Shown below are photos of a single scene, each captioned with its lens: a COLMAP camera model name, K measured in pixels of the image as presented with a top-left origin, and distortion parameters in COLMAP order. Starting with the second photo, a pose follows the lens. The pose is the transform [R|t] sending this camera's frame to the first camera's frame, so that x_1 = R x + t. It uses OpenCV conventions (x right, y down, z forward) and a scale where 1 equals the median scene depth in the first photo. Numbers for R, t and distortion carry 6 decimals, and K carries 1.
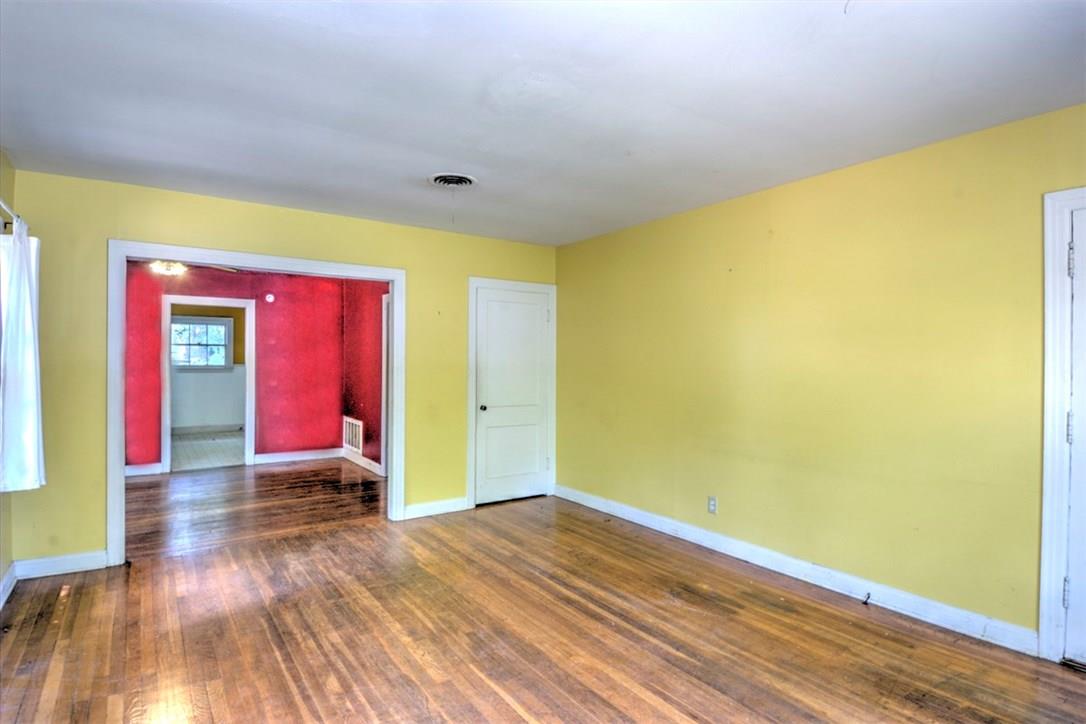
lens RADIAL K [[569.4, 0, 543.0], [0, 569.4, 362.0], [0, 0, 1]] dist [0.038303, -0.043724]
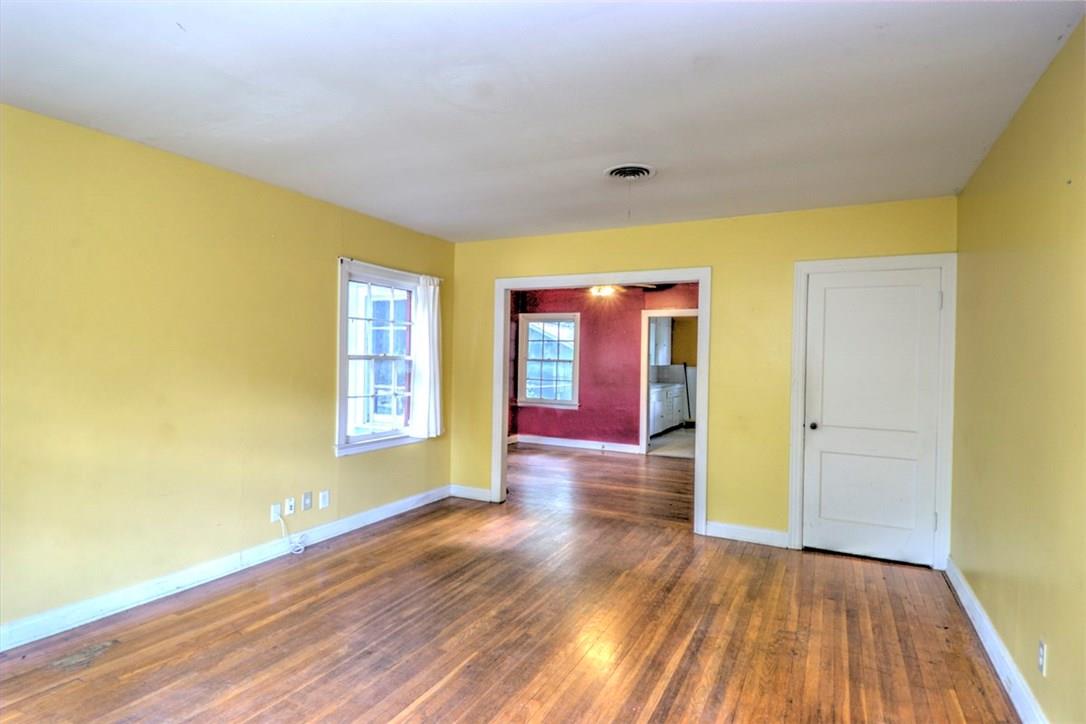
lens RADIAL K [[569.4, 0, 543.0], [0, 569.4, 362.0], [0, 0, 1]] dist [0.038303, -0.043724]
pose [[0.473722, 0.007856, -0.880639, 0.635186], [-0.016542, 0.999863, 0.000022, -0.002607], [0.880519, 0.014557, 0.473787, 0.452767]]
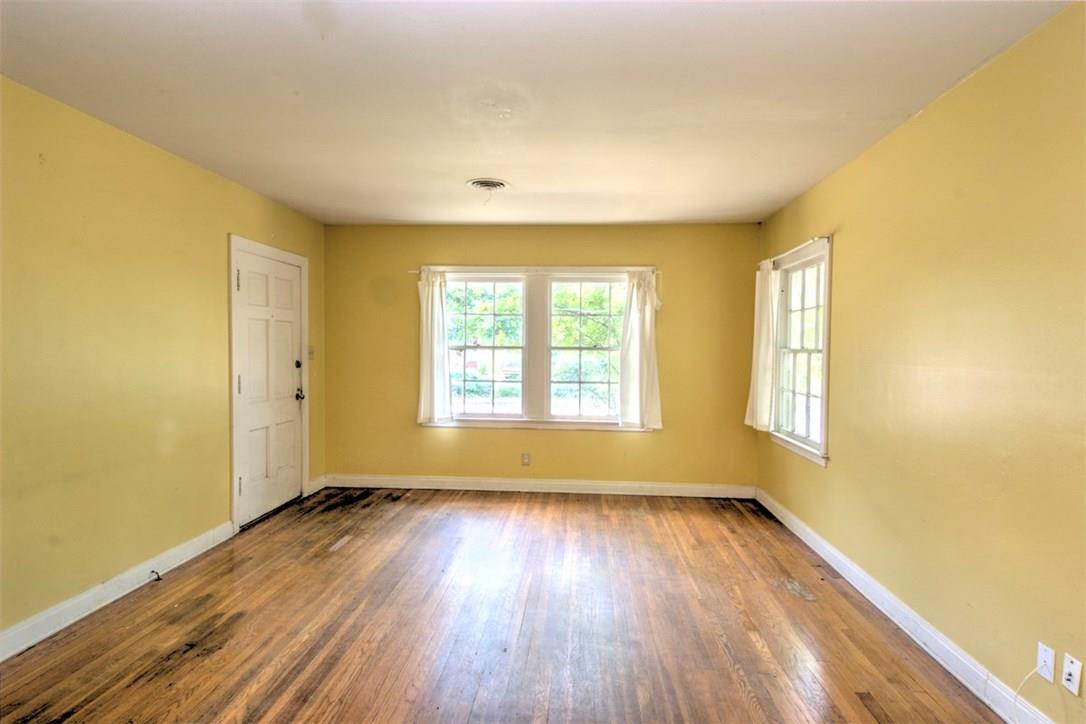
lens RADIAL K [[569.4, 0, 543.0], [0, 569.4, 362.0], [0, 0, 1]] dist [0.038303, -0.043724]
pose [[-0.779685, -0.029368, 0.625483, -0.566790], [-0.010933, 0.999386, 0.033294, -0.008721], [-0.626077, 0.019120, -0.779527, 1.279988]]
